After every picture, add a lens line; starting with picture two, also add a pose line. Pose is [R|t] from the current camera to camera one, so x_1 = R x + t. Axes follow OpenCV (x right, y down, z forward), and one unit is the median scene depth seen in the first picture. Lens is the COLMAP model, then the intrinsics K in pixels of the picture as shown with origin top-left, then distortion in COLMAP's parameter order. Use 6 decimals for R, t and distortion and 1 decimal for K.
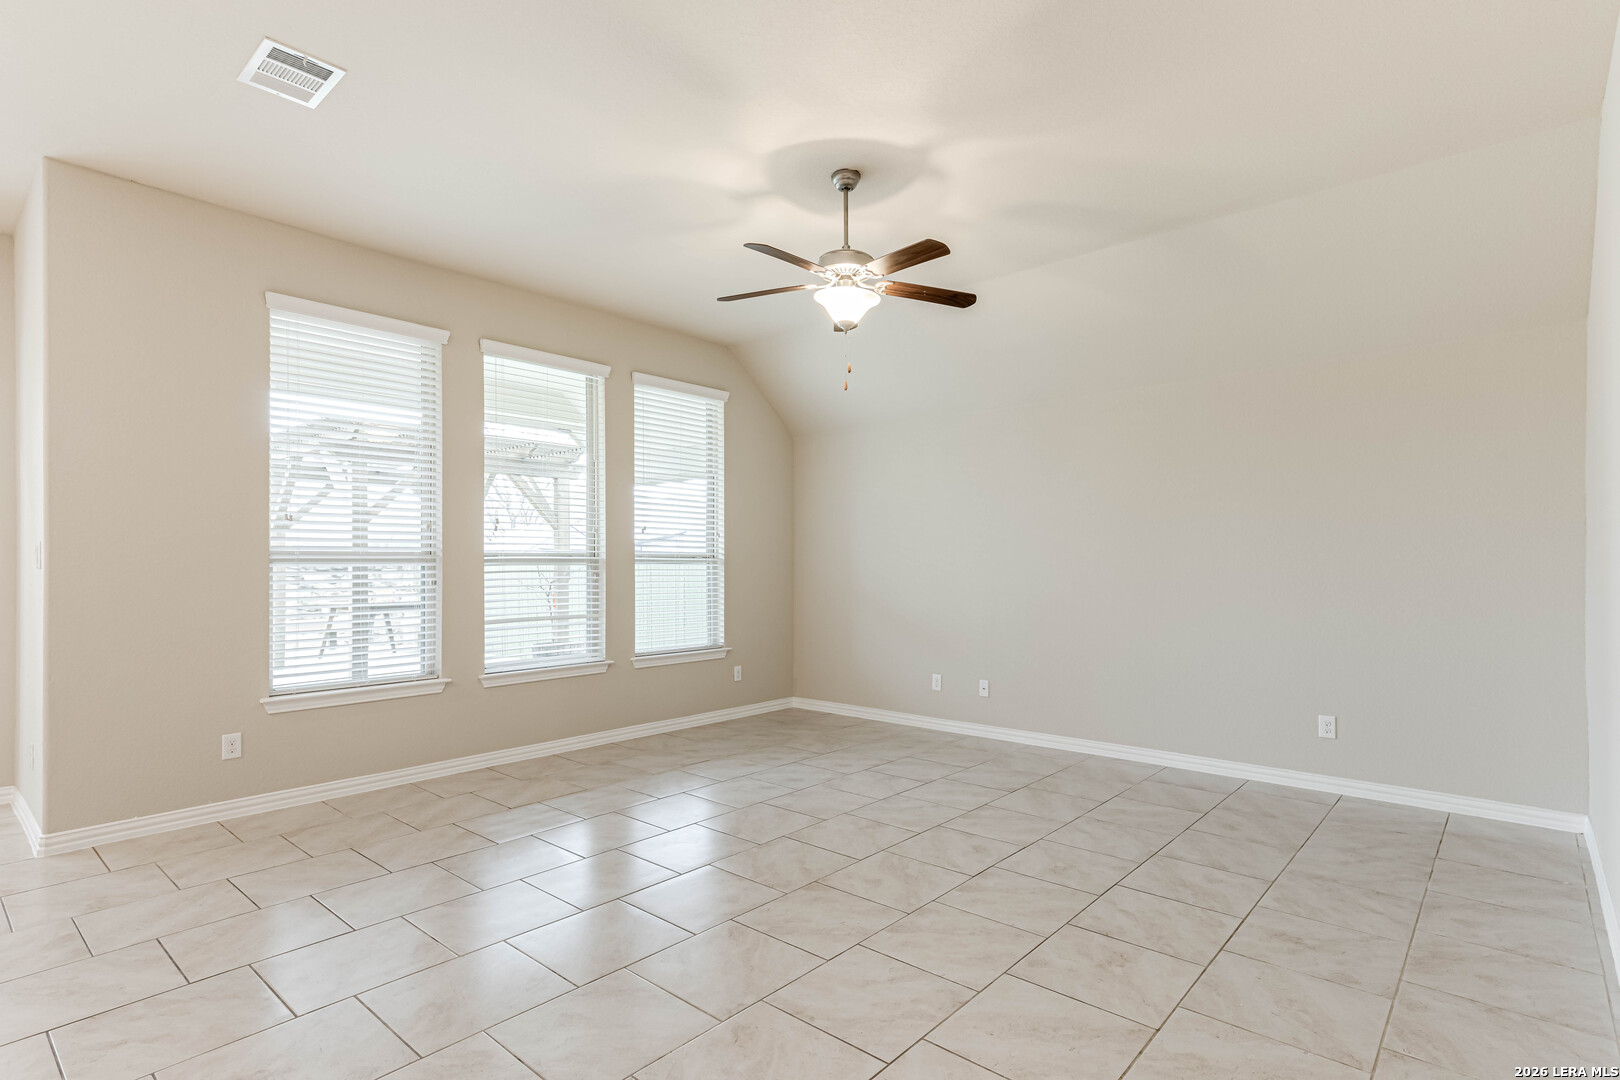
lens RADIAL K [[805.2, 0, 839.5], [0, 805.2, 553.1], [0, 0, 1]] dist [0.015216, 0.000981]
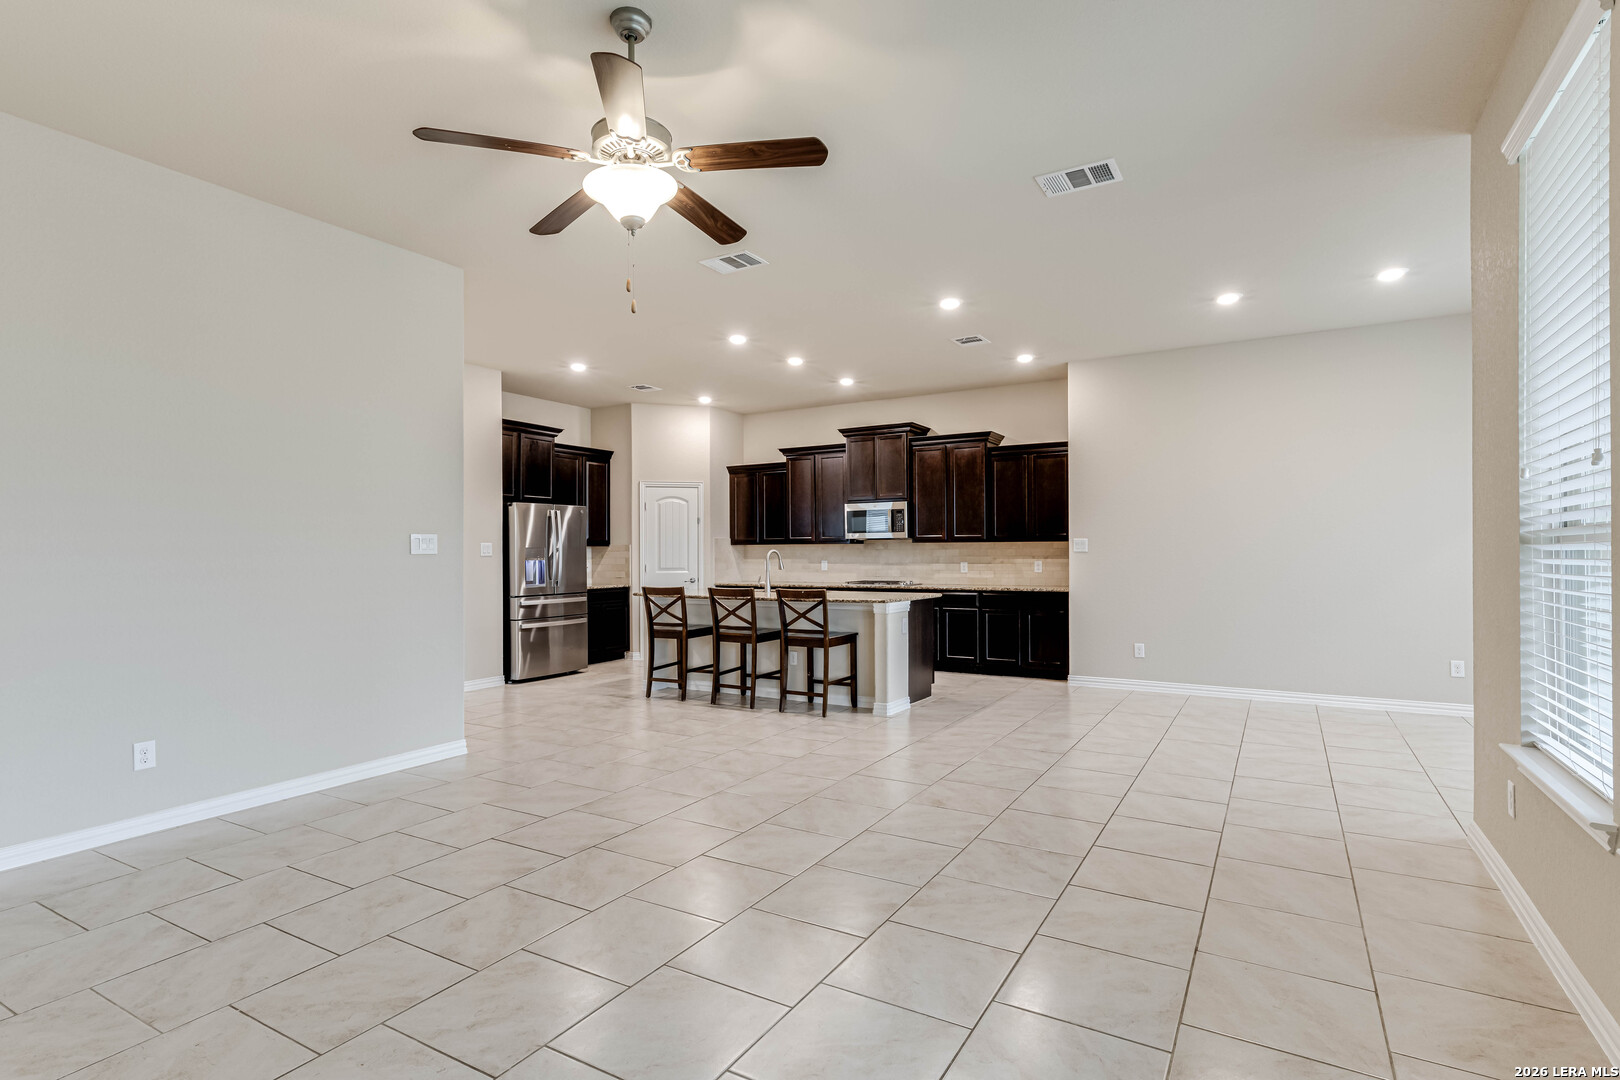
lens RADIAL K [[805.2, 0, 829.6], [0, 805.2, 561.5], [0, 0, 1]] dist [0.015216, 0.000981]
pose [[-0.984271, 0.005840, -0.176568, -0.027001], [0.006042, 0.999982, -0.000608, 0.017745], [0.176561, -0.001665, -0.984288, 1.267769]]
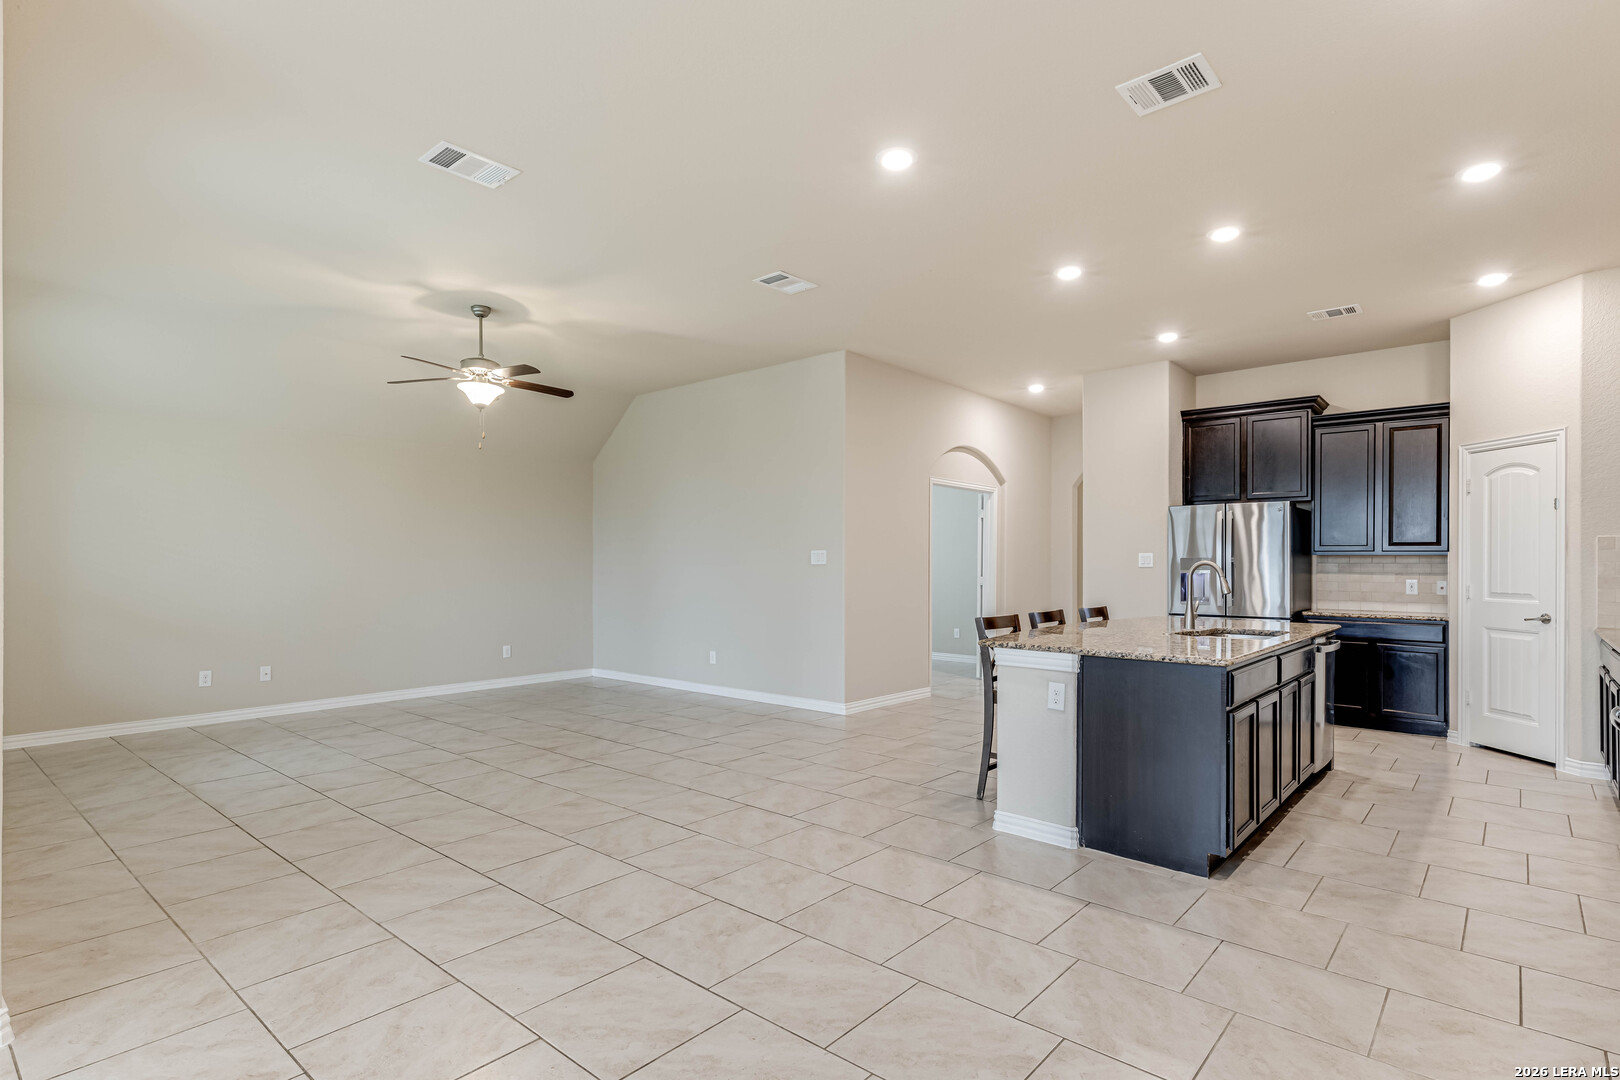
lens RADIAL K [[805.2, 0, 765.6], [0, 805.2, 563.1], [0, 0, 1]] dist [0.015216, 0.000981]
pose [[0.048225, 0.000391, 0.998836, -1.078349], [-0.012758, 0.999919, 0.000224, 0.003433], [-0.998755, -0.012754, 0.048226, 0.283317]]
